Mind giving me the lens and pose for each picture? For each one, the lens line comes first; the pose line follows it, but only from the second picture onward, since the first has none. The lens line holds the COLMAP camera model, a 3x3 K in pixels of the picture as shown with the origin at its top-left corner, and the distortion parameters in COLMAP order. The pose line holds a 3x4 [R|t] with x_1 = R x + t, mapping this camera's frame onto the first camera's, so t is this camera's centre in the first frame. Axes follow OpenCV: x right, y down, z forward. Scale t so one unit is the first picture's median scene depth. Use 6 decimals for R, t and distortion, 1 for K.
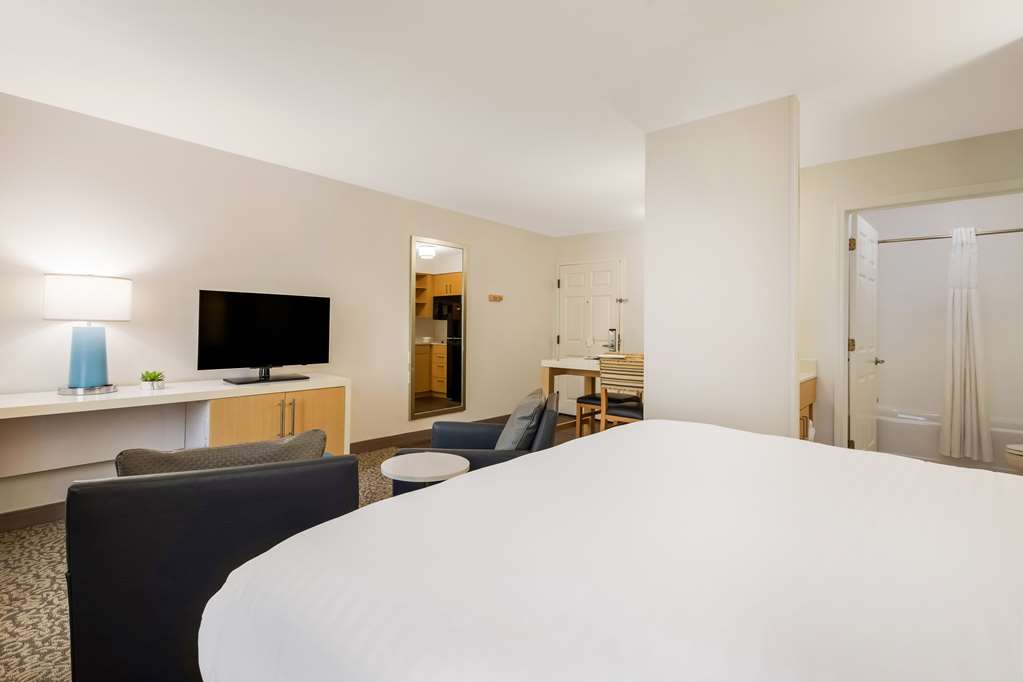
lens RADIAL K [[486.9, 0, 530.3], [0, 486.9, 326.5], [0, 0, 1]] dist [0.003716, 0.000080]
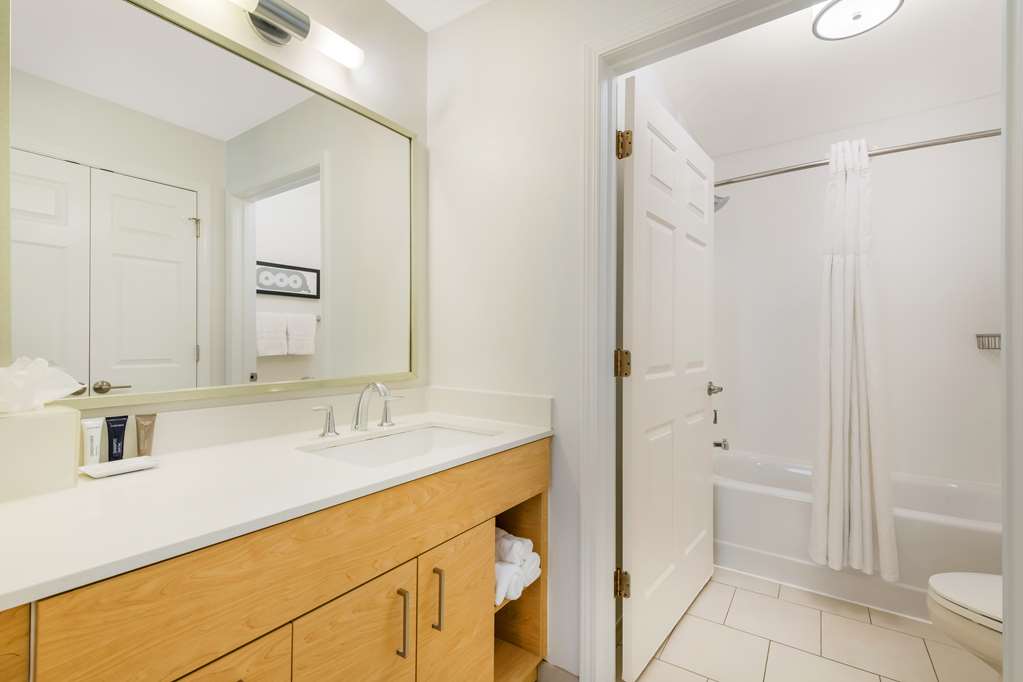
lens RADIAL K [[486.9, 0, 506.3], [0, 486.9, 343.7], [0, 0, 1]] dist [0.003716, 0.000080]
pose [[0.993924, -0.008655, 0.109730, 0.454450], [0.007666, 0.999926, 0.009426, 0.012542], [-0.109803, -0.008527, 0.993917, 0.507597]]
